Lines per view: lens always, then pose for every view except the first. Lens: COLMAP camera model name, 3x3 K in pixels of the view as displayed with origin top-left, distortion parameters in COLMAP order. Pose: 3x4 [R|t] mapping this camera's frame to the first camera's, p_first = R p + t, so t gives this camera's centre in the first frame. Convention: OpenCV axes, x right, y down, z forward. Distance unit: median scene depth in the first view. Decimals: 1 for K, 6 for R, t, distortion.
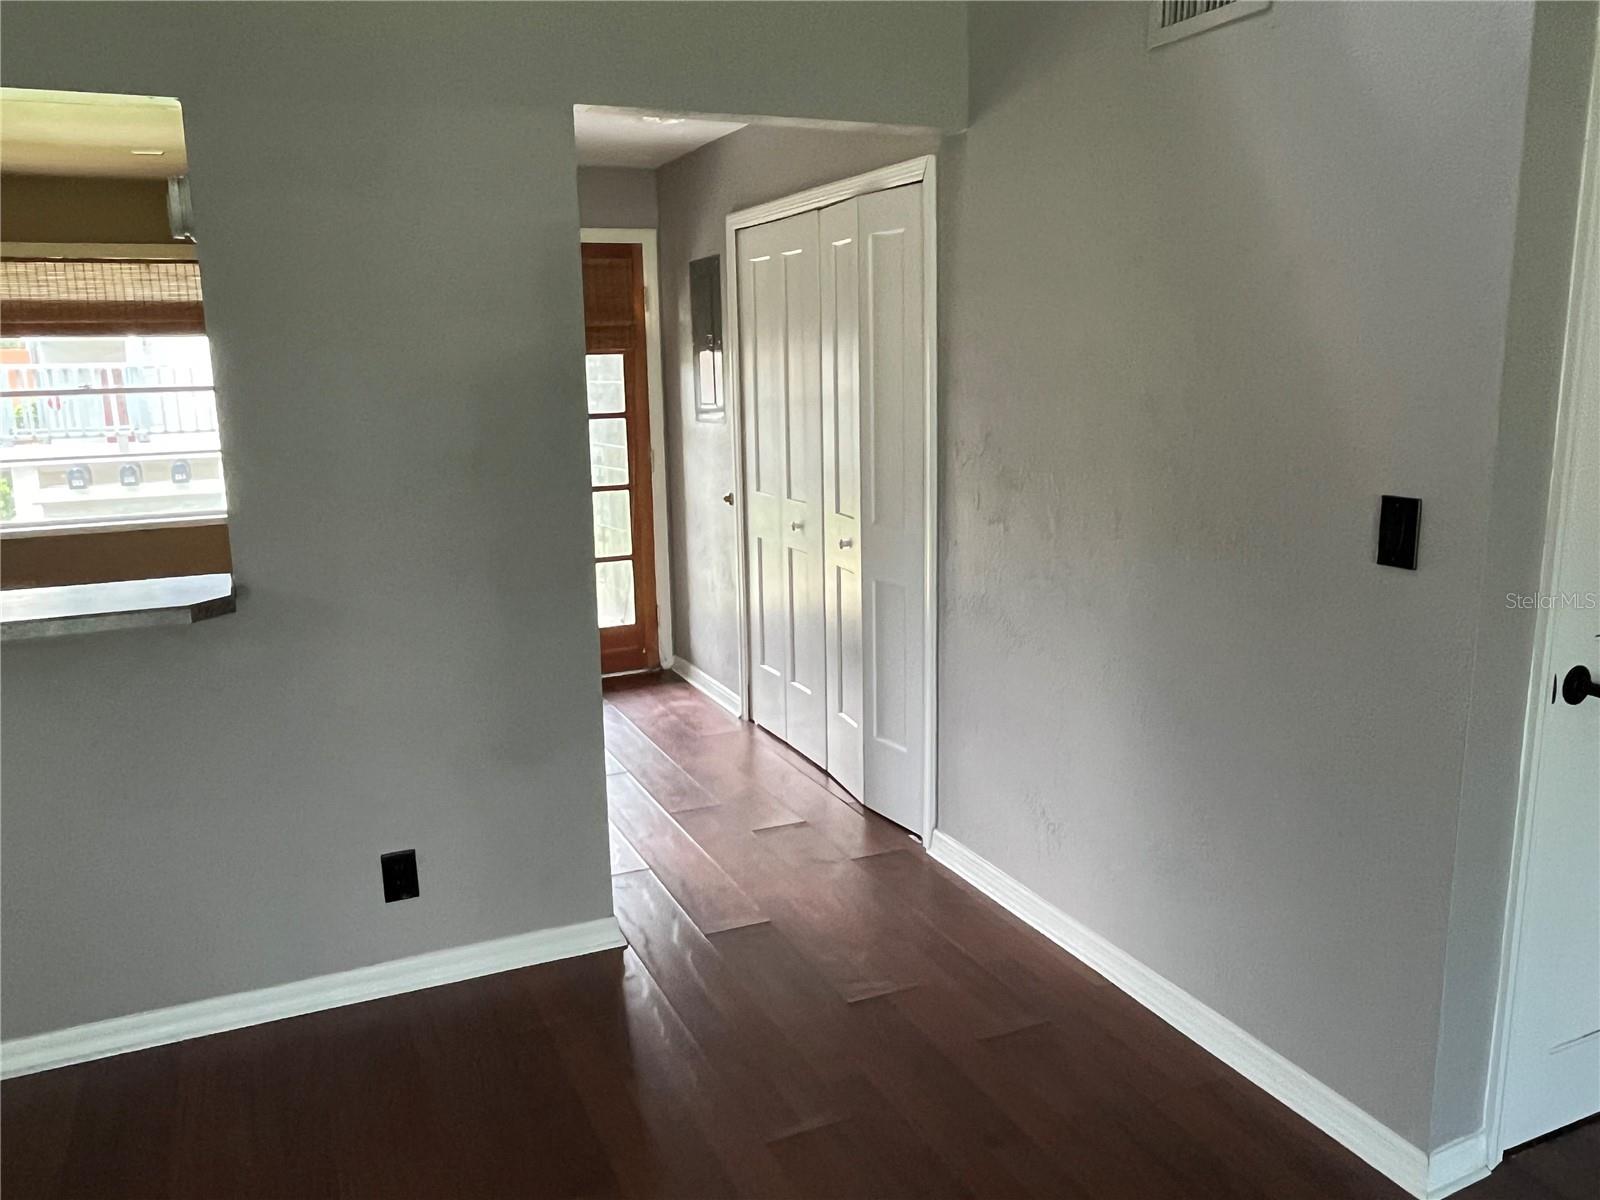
lens RADIAL K [[1216.6, 0, 791.5], [0, 1216.6, 597.9], [0, 0, 1]] dist [-0.000745, -0.004420]
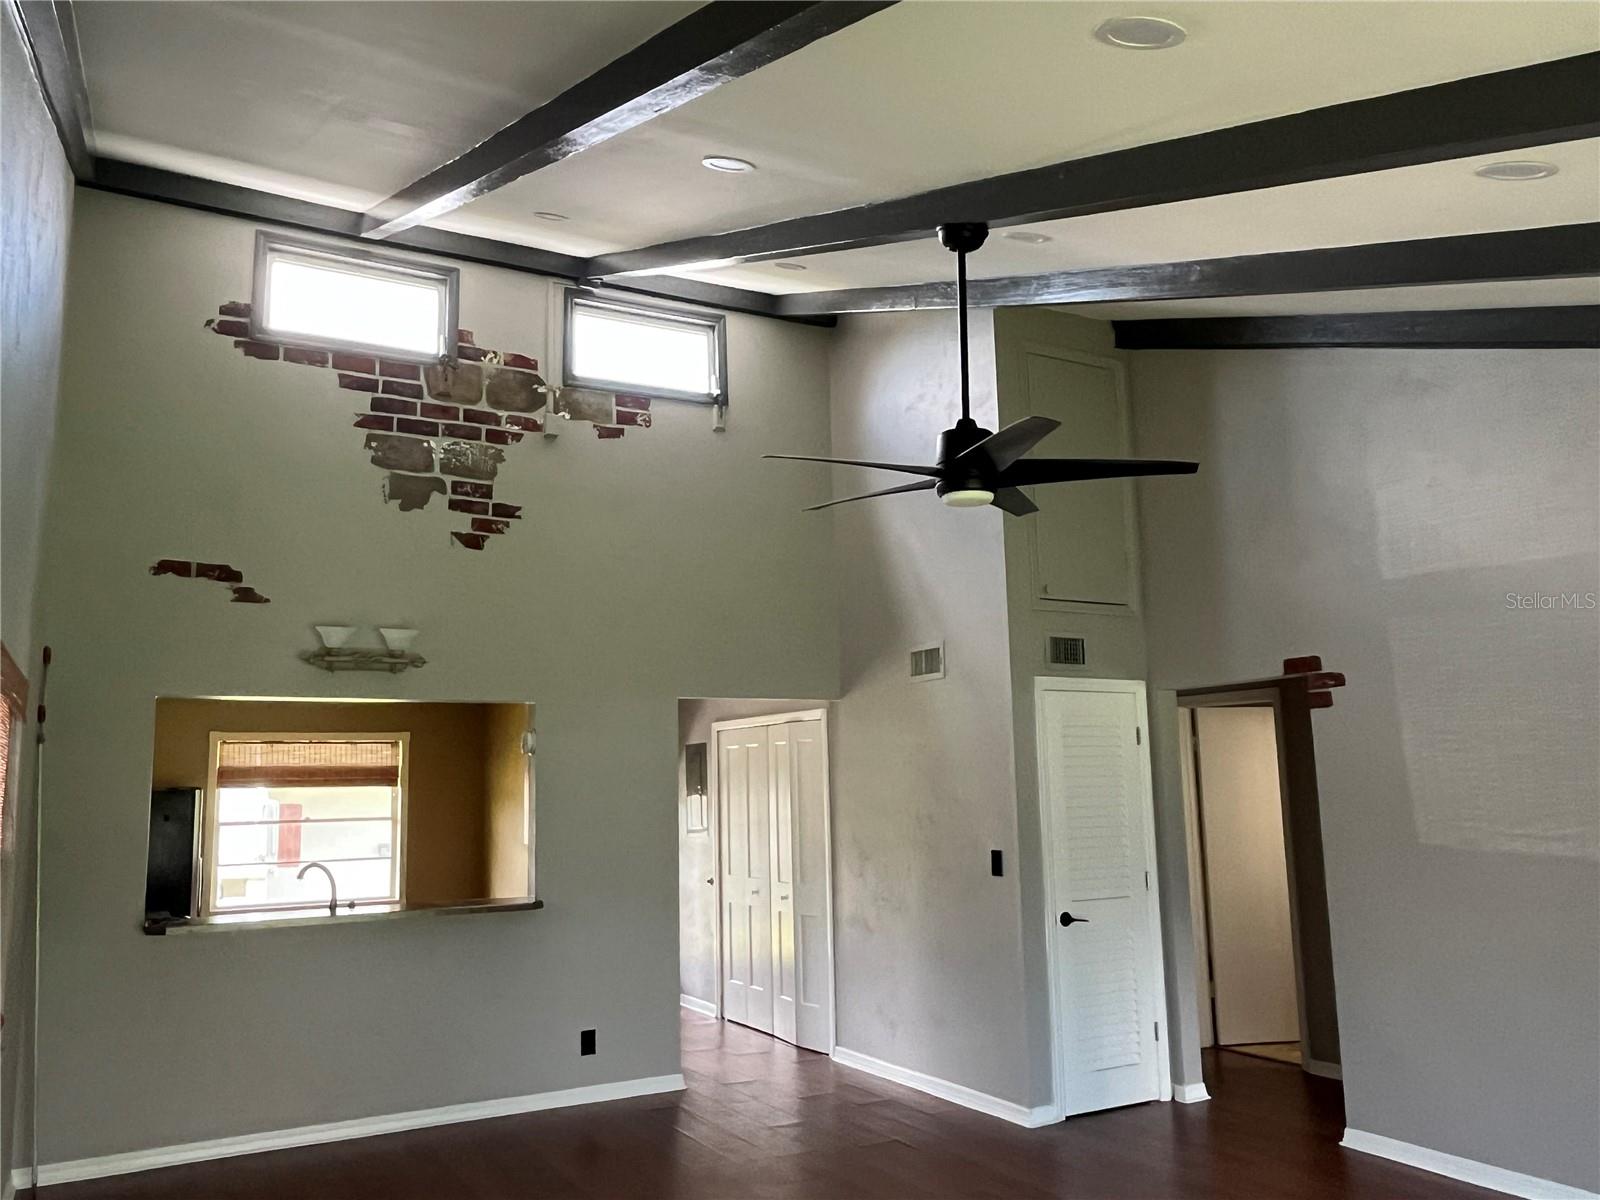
lens RADIAL K [[1216.6, 0, 783.2], [0, 1216.6, 610.9], [0, 0, 1]] dist [-0.000745, -0.004420]
pose [[0.996311, 0.010645, 0.085150, -0.105226], [0.018778, 0.941183, -0.337376, 0.149572], [-0.083733, 0.337731, 0.937511, -0.794405]]
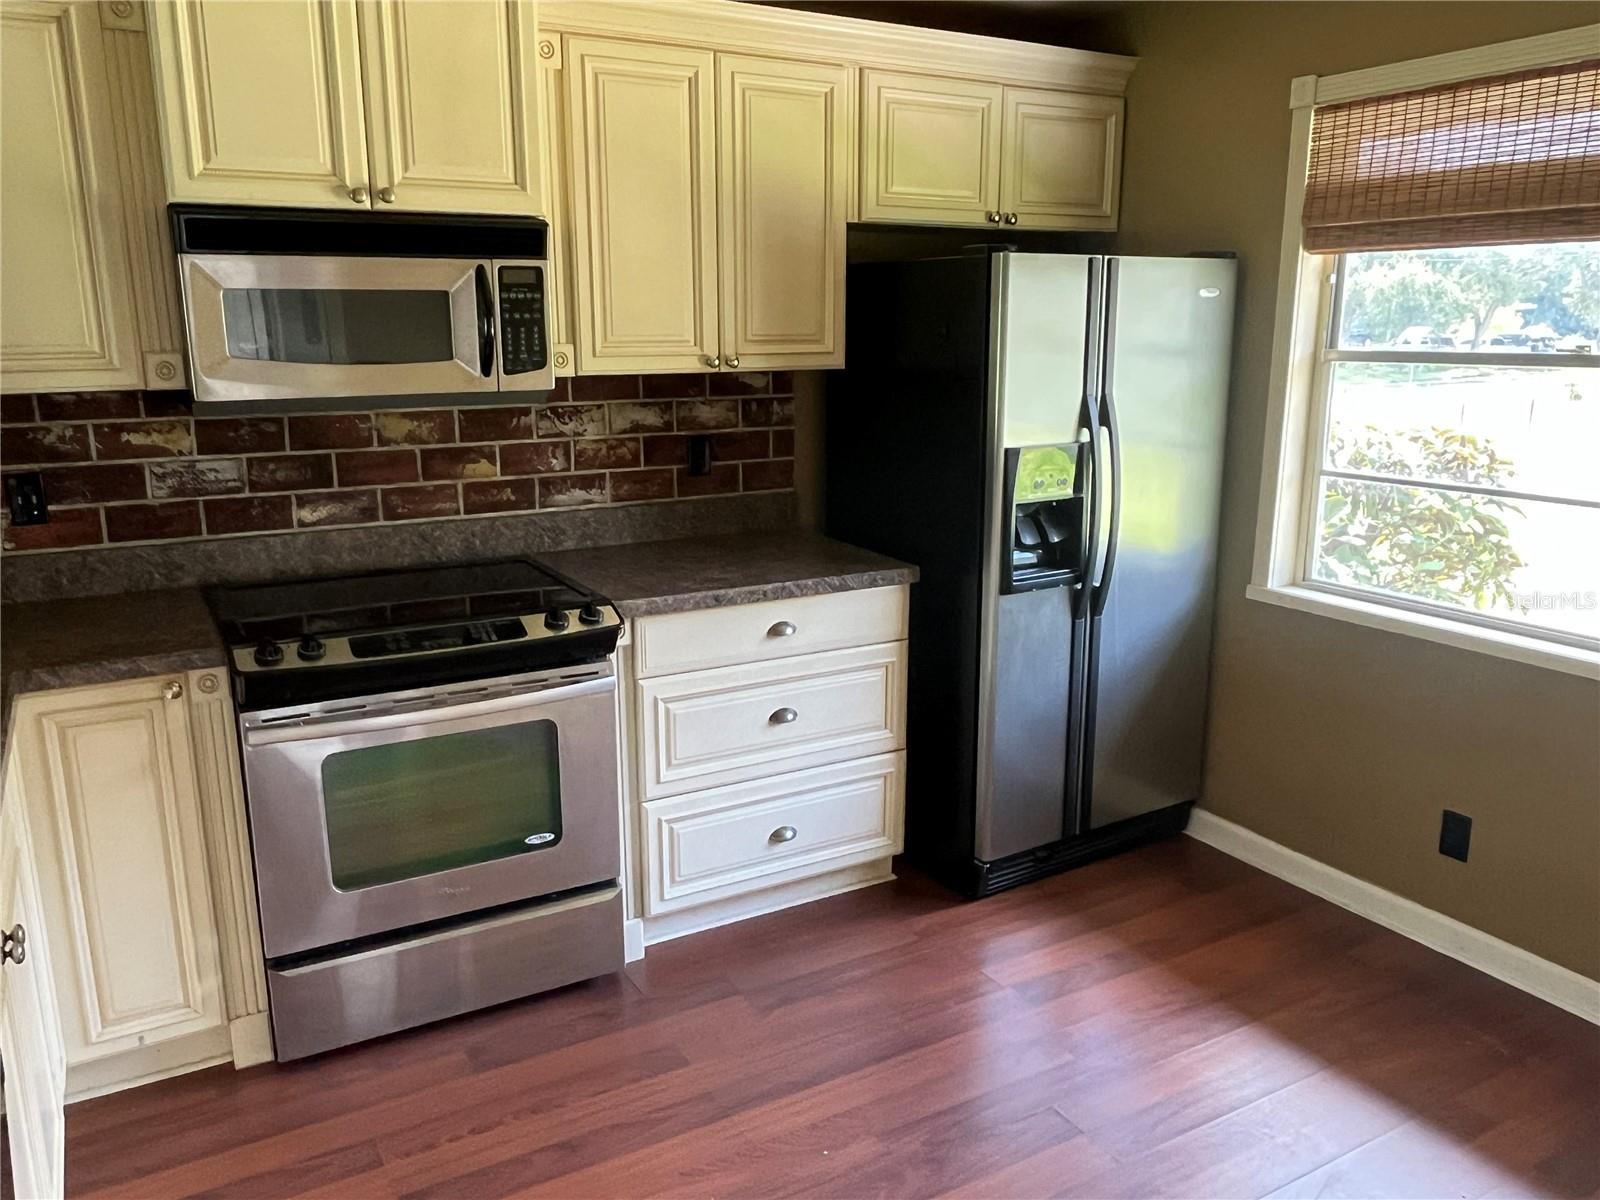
lens RADIAL K [[1216.6, 0, 799.2], [0, 1216.6, 601.9], [0, 0, 1]] dist [-0.000745, -0.004420]
pose [[0.106035, 0.244493, -0.963836, -0.169888], [-0.194514, 0.955674, 0.221023, -0.152719], [0.975152, 0.164043, 0.148892, 0.793834]]
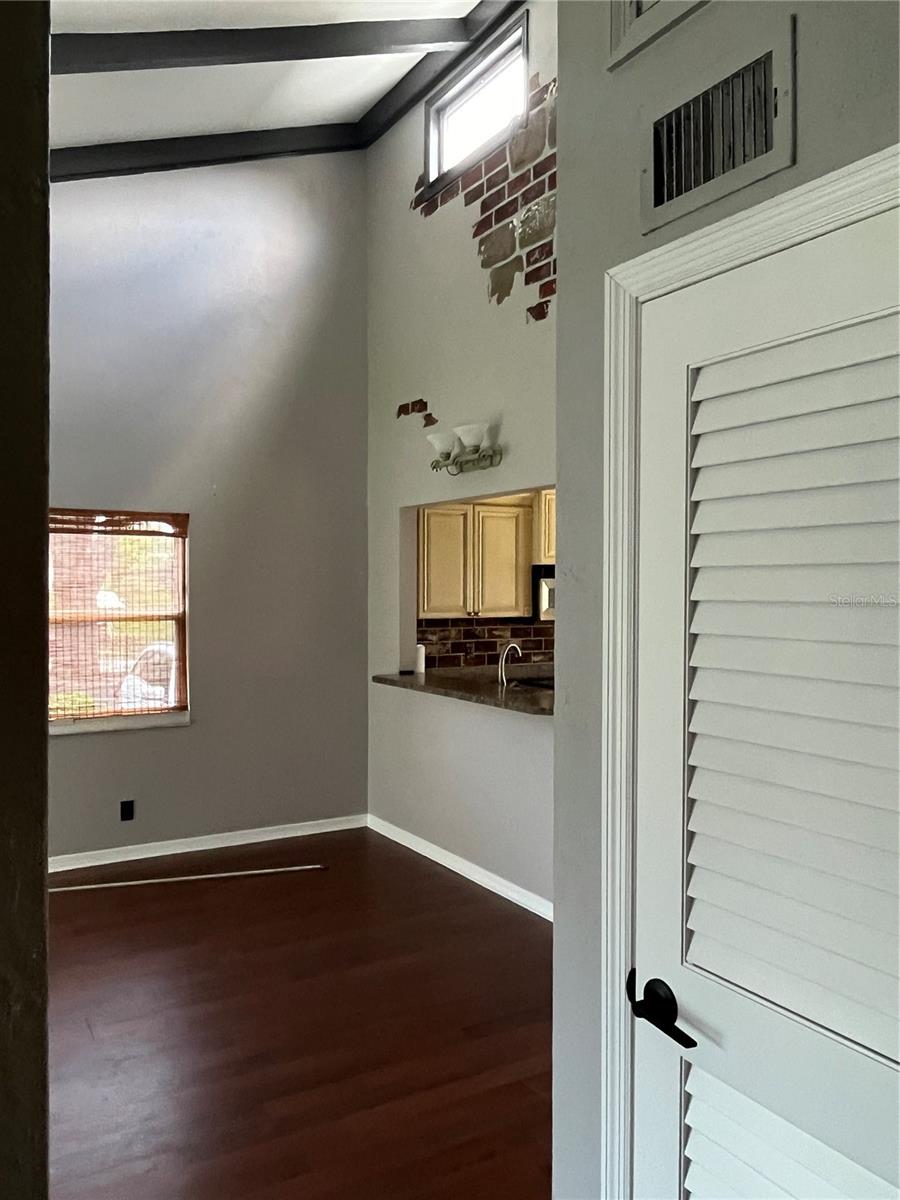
lens RADIAL K [[912.4, 0, 442.3], [0, 912.4, 600.6], [0, 0, 1]] dist [-0.000745, -0.004420]
pose [[0.109193, 0.034963, -0.993405, 0.575763], [-0.199156, 0.979887, 0.012597, -0.087476], [0.973865, 0.196468, 0.113960, 0.318447]]
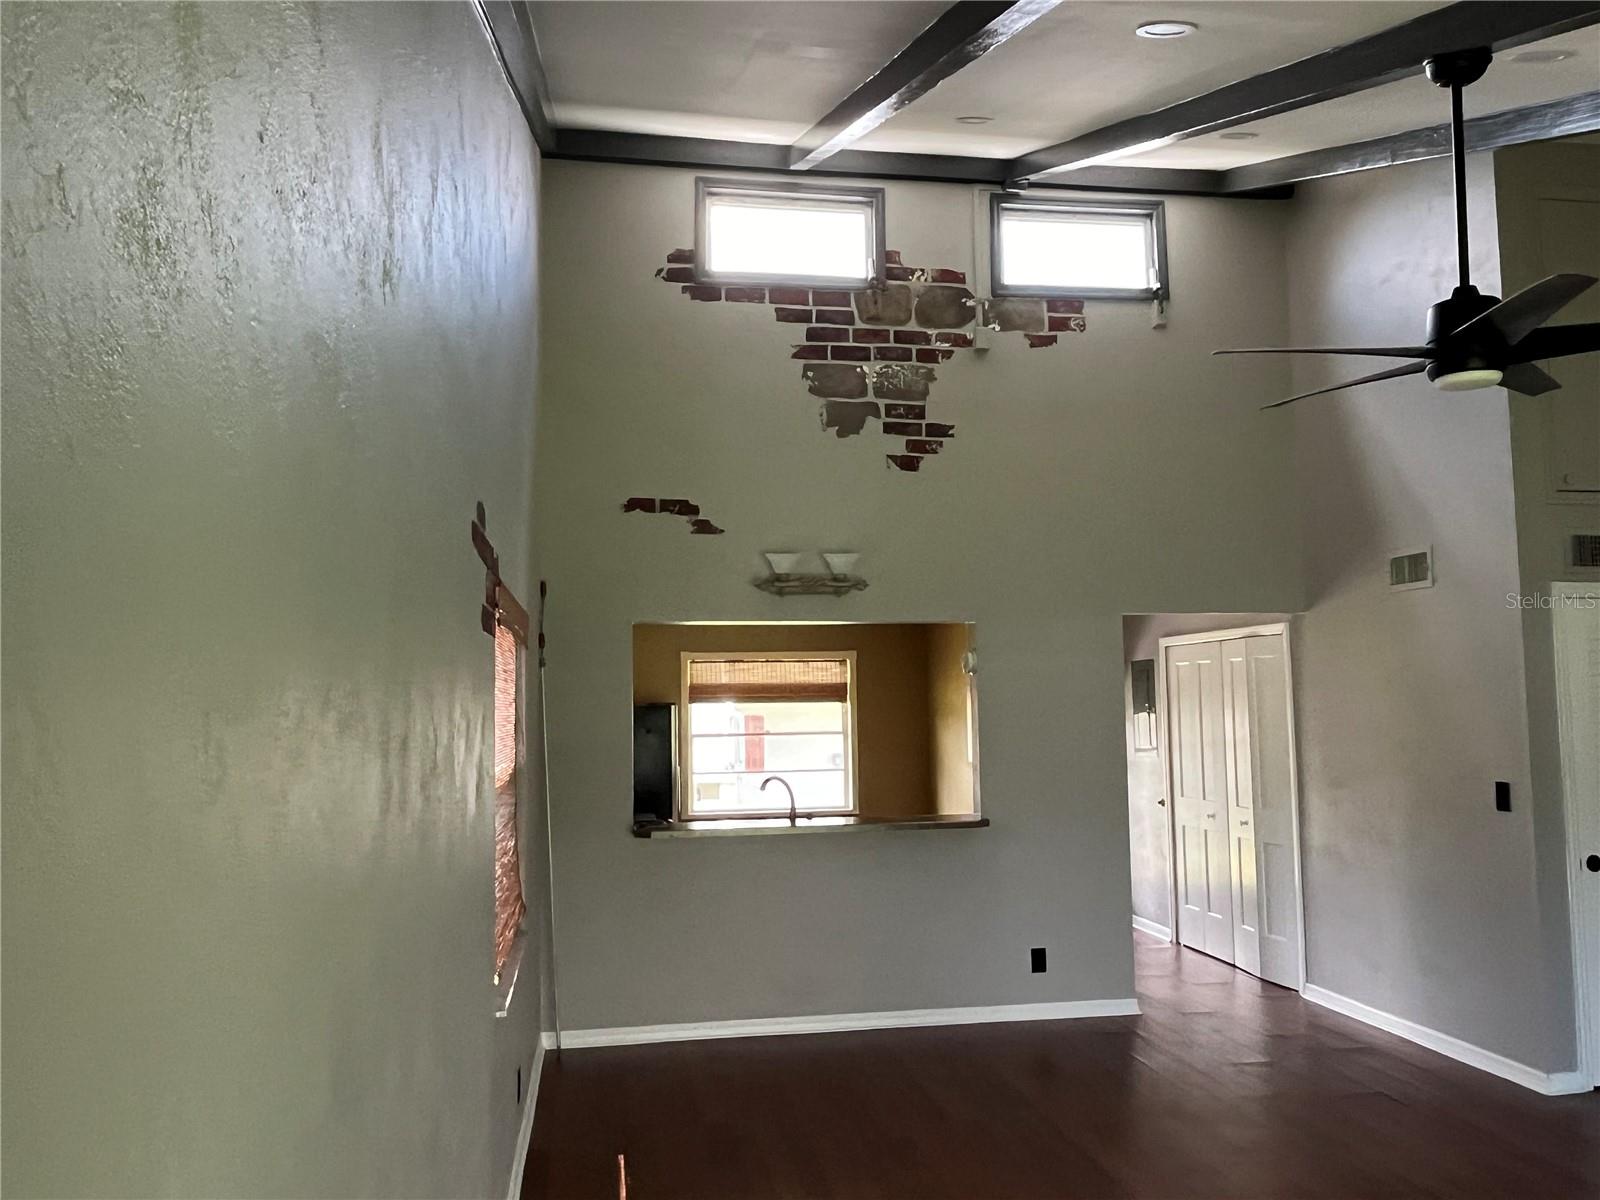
lens RADIAL K [[1216.6, 0, 799.3], [0, 1216.6, 611.5], [0, 0, 1]] dist [-0.000745, -0.004420]
pose [[0.966764, -0.015009, -0.255228, -0.107558], [-0.054364, 0.963378, -0.262579, 0.137103], [0.249822, 0.267727, 0.930543, -0.774317]]
